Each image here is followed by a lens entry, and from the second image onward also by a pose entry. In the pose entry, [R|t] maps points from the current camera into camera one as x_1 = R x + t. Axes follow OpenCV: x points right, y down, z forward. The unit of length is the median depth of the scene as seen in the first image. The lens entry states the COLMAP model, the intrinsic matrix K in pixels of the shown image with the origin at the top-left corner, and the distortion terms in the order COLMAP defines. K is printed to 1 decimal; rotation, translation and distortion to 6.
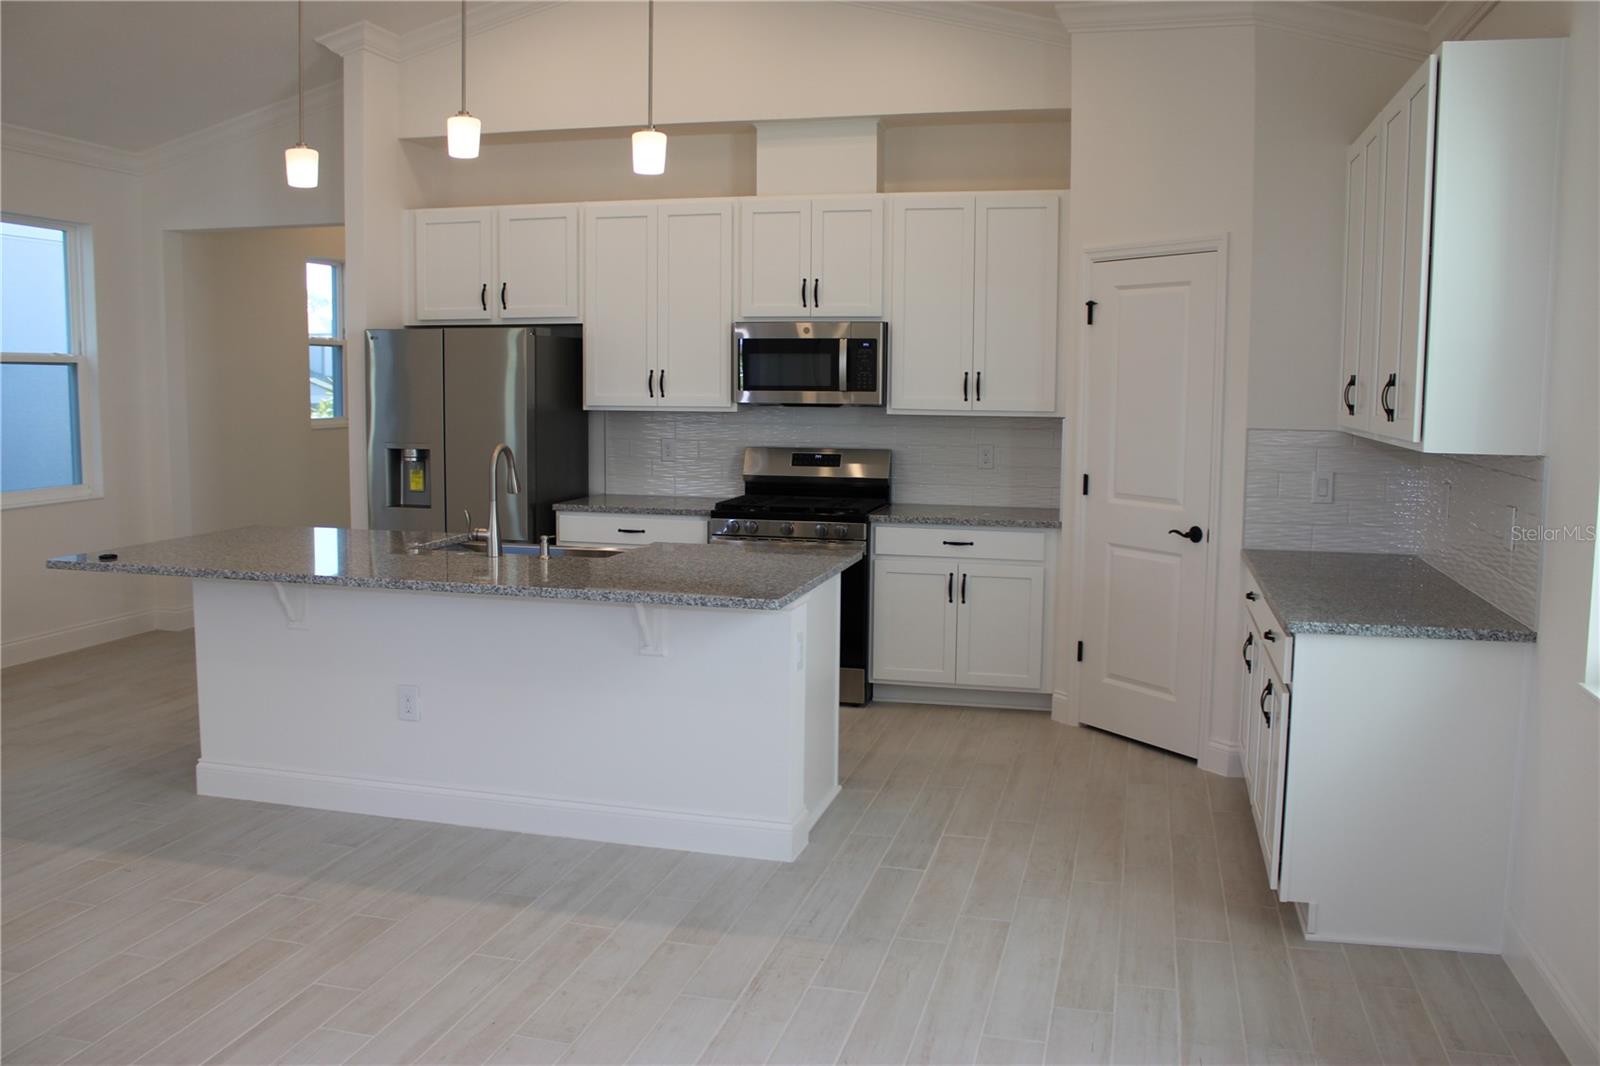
lens RADIAL K [[1337.3, 0, 804.0], [0, 1337.3, 522.5], [0, 0, 1]] dist [-0.163451, 0.143343]
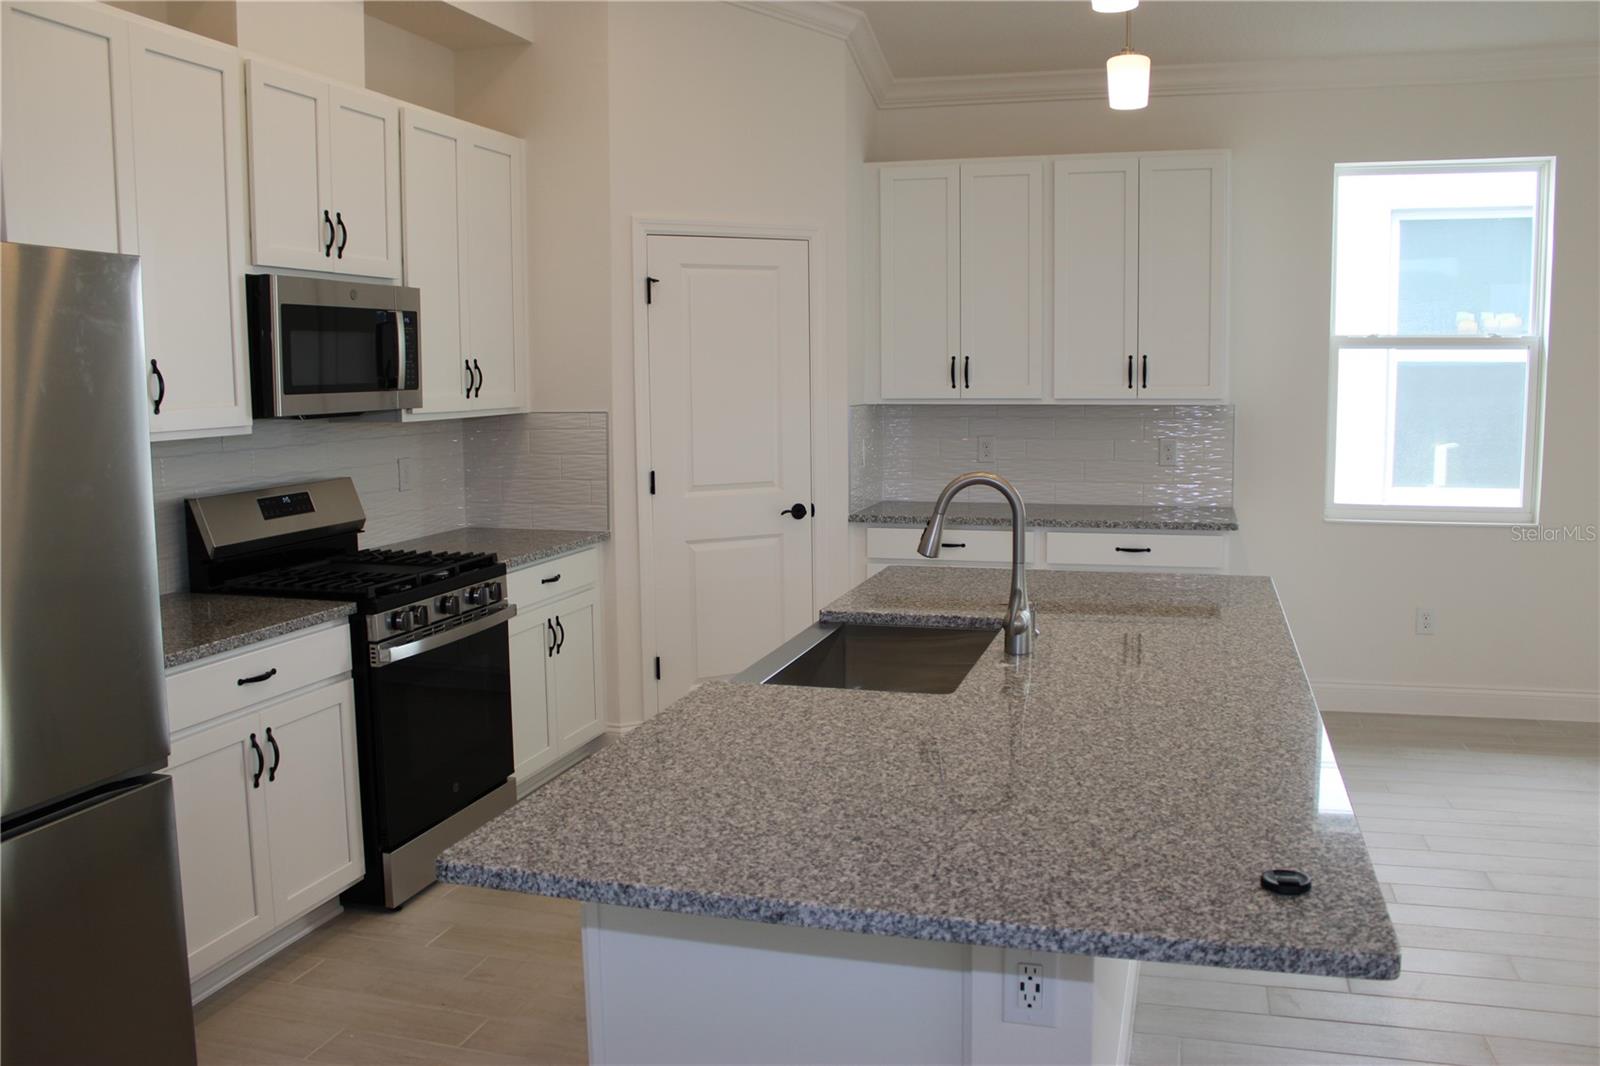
lens RADIAL K [[1337.3, 0, 807.4], [0, 1337.3, 534.9], [0, 0, 1]] dist [-0.163451, 0.143343]
pose [[0.029610, -0.130538, 0.991001, -0.677629], [0.116937, 0.985080, 0.126264, -0.094794], [-0.992698, 0.112146, 0.044433, 0.854593]]
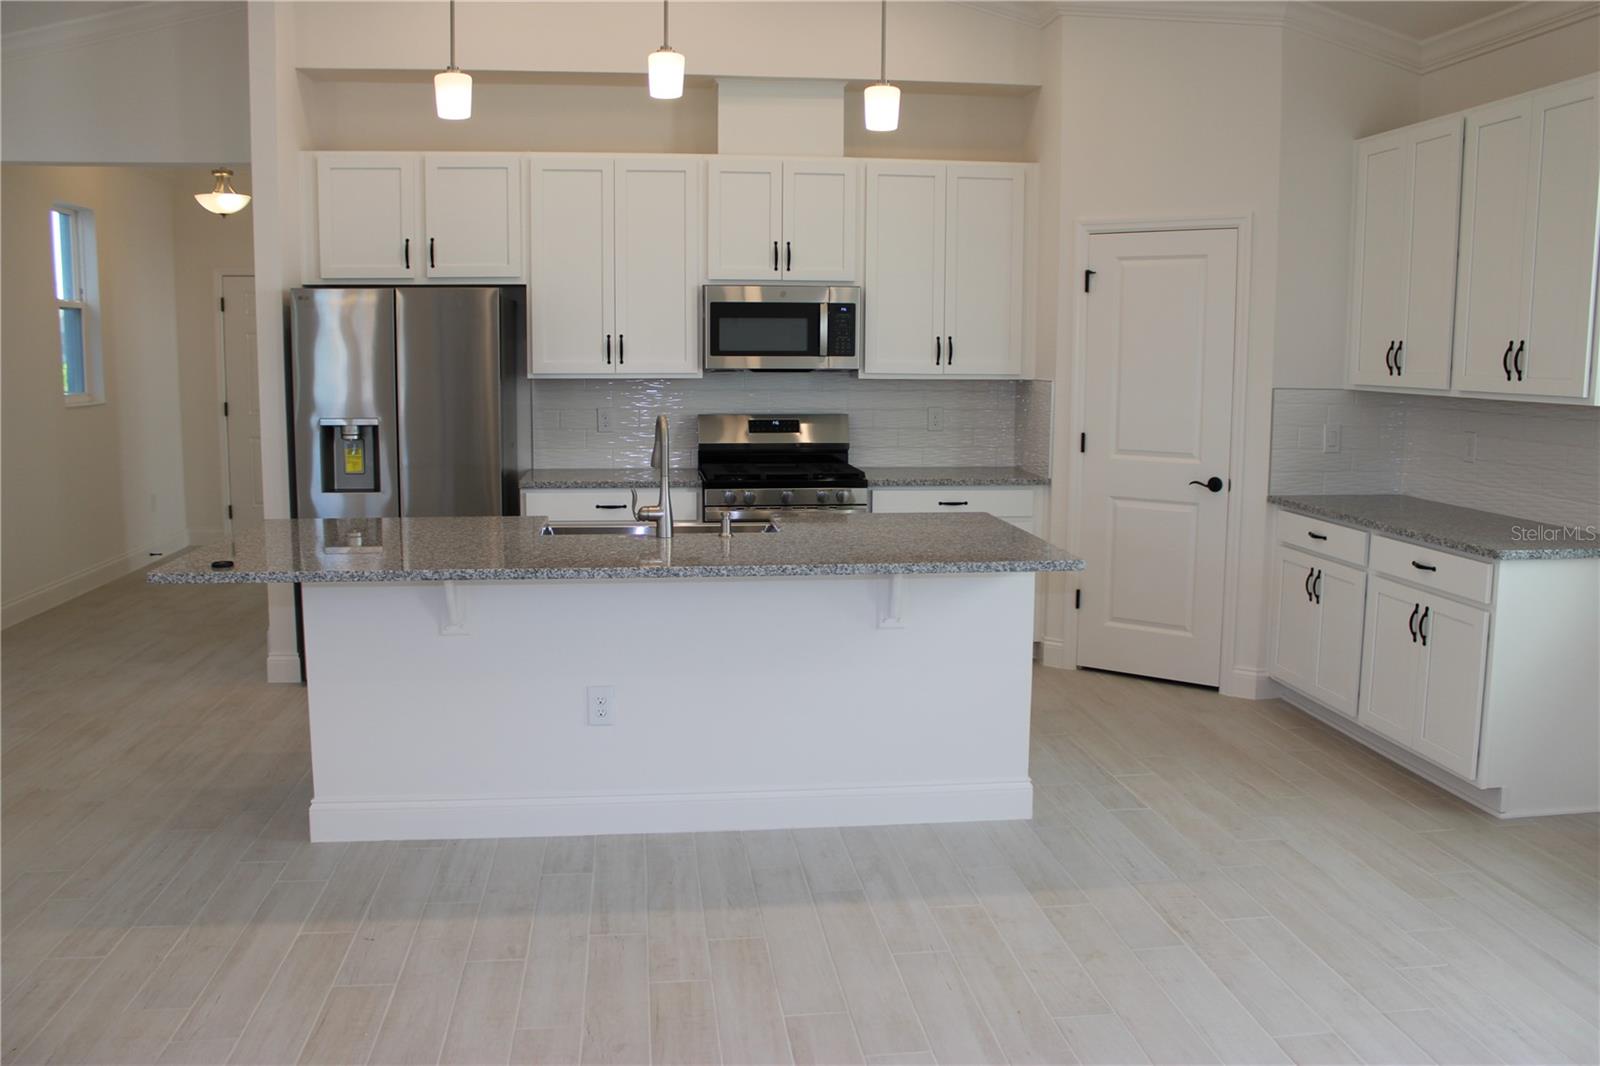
lens RADIAL K [[1337.3, 0, 806.4], [0, 1337.3, 526.2], [0, 0, 1]] dist [-0.163451, 0.143343]
pose [[0.930129, -0.051312, 0.363630, -0.383476], [0.041208, 0.998520, 0.035495, -0.008557], [-0.364913, -0.018030, 0.930867, 0.086203]]
